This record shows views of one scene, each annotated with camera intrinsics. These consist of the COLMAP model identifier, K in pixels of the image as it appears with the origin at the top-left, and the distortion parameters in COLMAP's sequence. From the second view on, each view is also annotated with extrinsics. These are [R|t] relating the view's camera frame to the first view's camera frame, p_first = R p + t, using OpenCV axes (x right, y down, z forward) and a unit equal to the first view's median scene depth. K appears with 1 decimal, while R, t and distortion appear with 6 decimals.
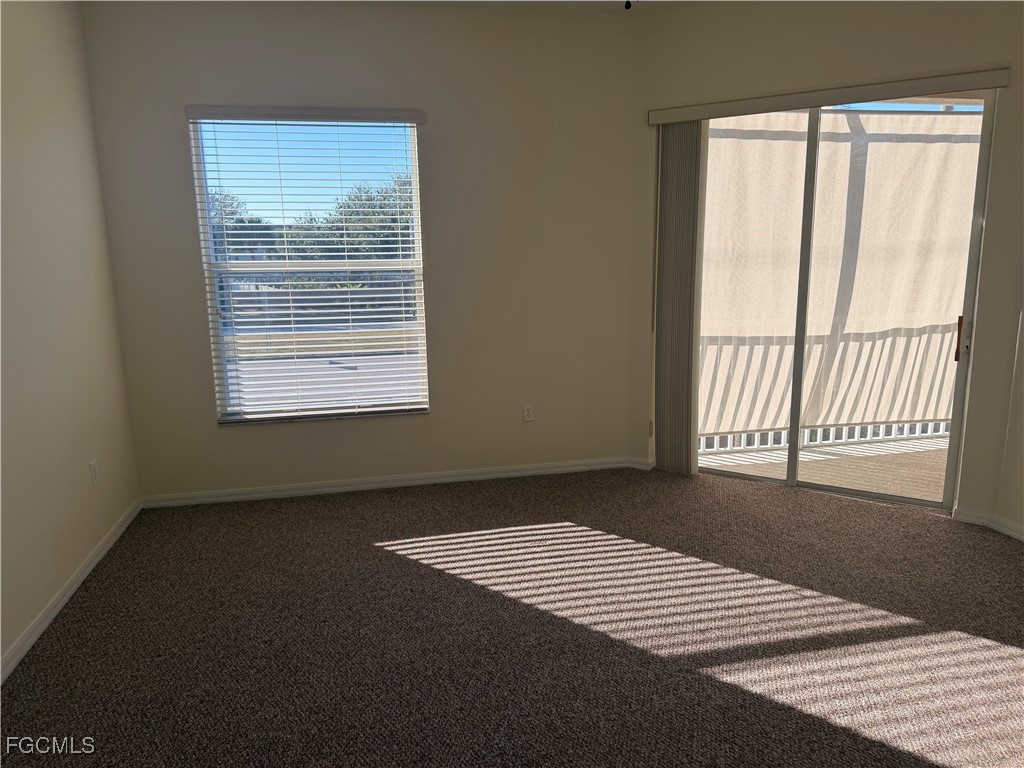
lens RADIAL K [[721.8, 0, 512.0], [0, 721.8, 384.0], [0, 0, 1]] dist [0.108120, -0.136808]
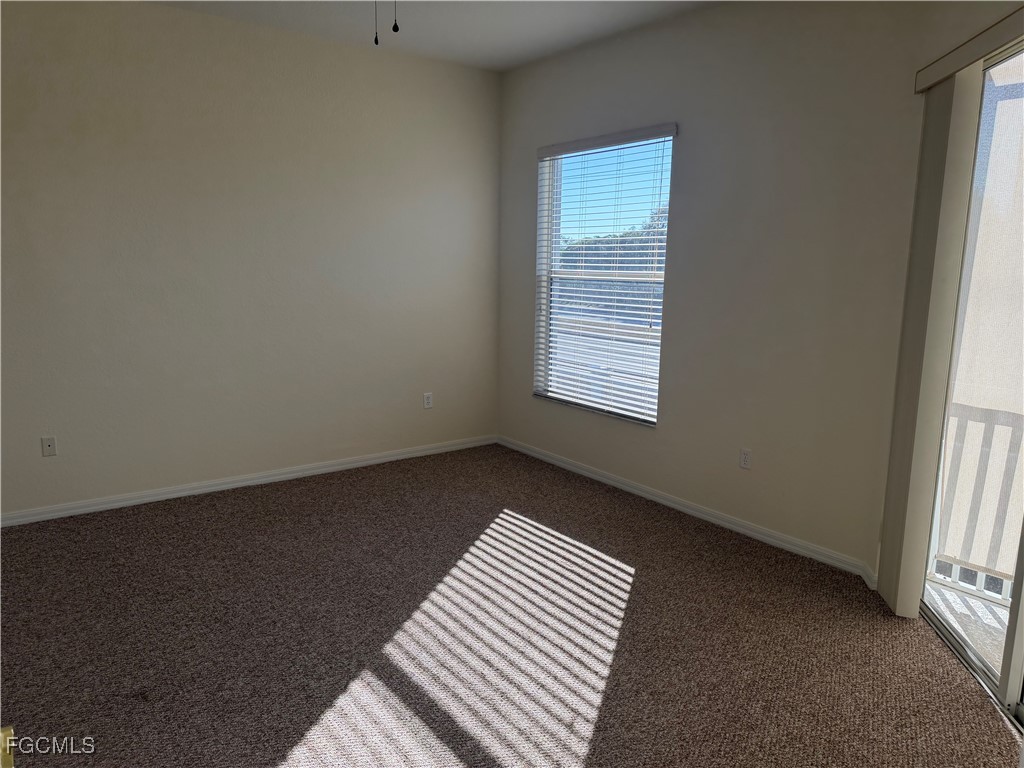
lens RADIAL K [[721.8, 0, 512.0], [0, 721.8, 384.0], [0, 0, 1]] dist [0.108120, -0.136808]
pose [[0.407664, 0.174710, -0.896262, 0.899691], [-0.191475, 0.976060, 0.103173, -0.109223], [0.892831, 0.129552, 0.431357, 0.521828]]
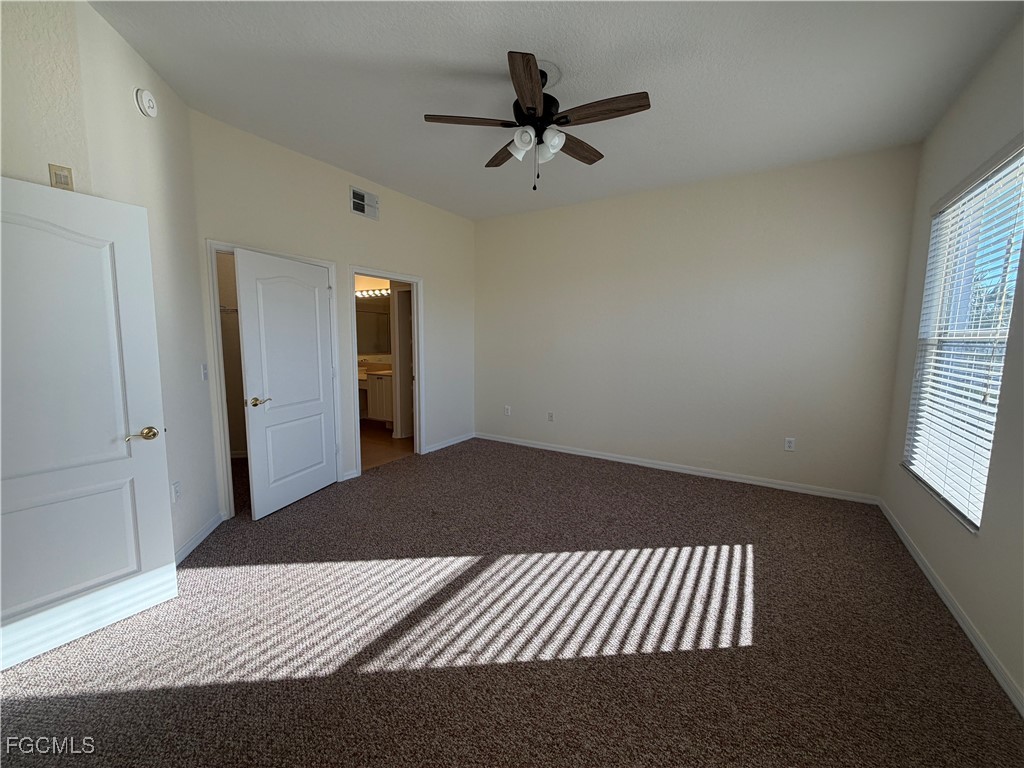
lens RADIAL K [[409.9, 0, 508.3], [0, 409.9, 382.6], [0, 0, 1]] dist [0.017848, 0.000226]
pose [[-0.698636, 0.087485, -0.710109, 0.664274], [-0.132367, 0.959559, 0.248446, -0.198757], [0.703127, 0.267568, -0.658802, 1.199019]]
